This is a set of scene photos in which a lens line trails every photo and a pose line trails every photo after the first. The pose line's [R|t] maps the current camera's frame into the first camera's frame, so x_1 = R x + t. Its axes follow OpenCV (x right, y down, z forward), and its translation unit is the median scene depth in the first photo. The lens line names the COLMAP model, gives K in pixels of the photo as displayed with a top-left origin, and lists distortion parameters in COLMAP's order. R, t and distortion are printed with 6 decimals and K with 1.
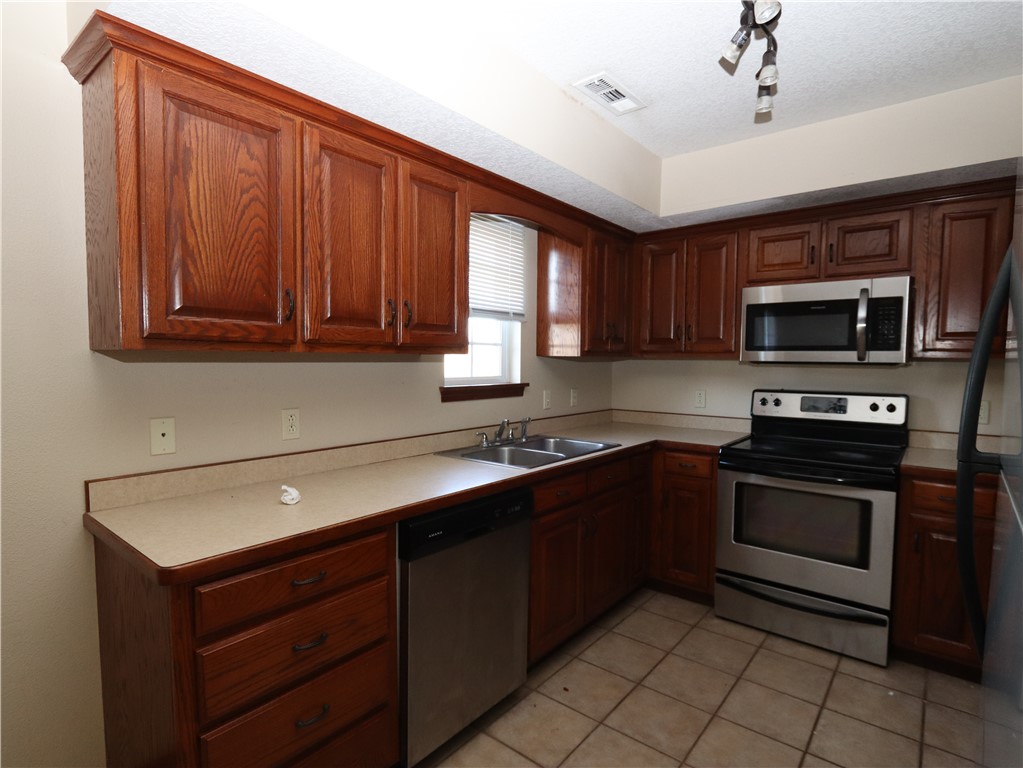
lens RADIAL K [[526.8, 0, 511.8], [0, 526.8, 387.4], [0, 0, 1]] dist [-0.019068, 0.001635]
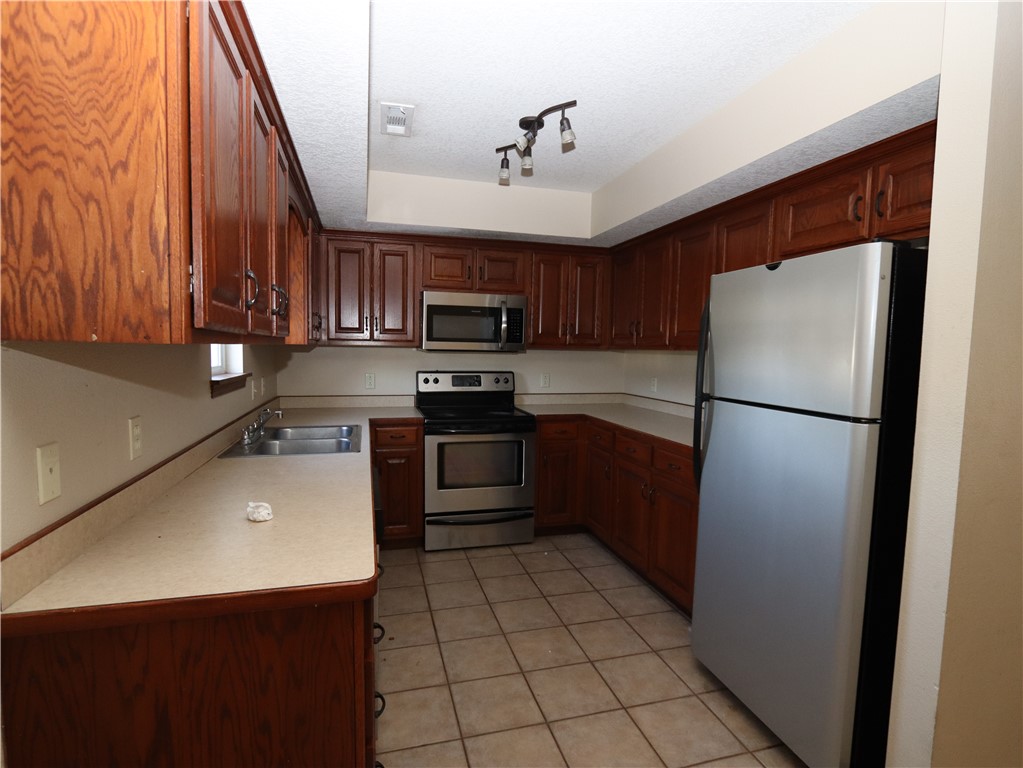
lens RADIAL K [[526.8, 0, 511.8], [0, 526.8, 387.4], [0, 0, 1]] dist [-0.019068, 0.001635]
pose [[0.578633, -0.058354, 0.813498, -0.531747], [0.031719, 0.998293, 0.049048, -0.015446], [-0.814971, -0.002578, 0.579496, 0.102449]]
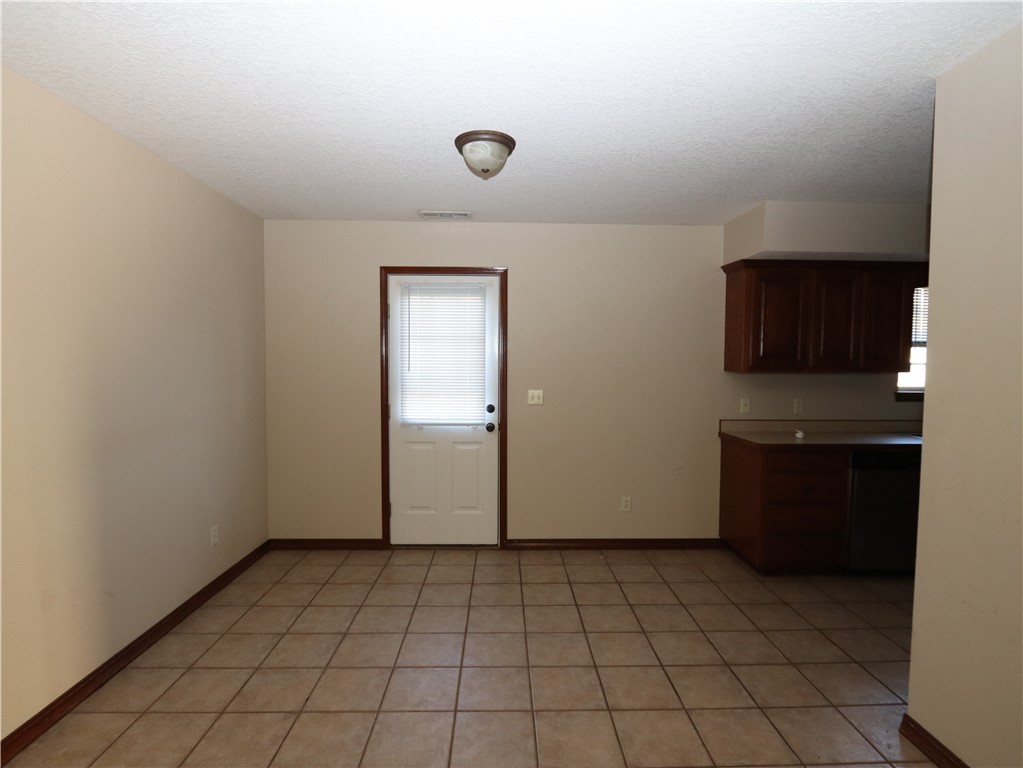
lens RADIAL K [[526.8, 0, 511.8], [0, 526.8, 387.4], [0, 0, 1]] dist [-0.019068, 0.001635]
pose [[0.644260, 0.029995, -0.764218, 0.344088], [-0.047767, 0.998858, -0.001065, 0.043755], [0.763313, 0.037190, 0.644957, -0.972406]]
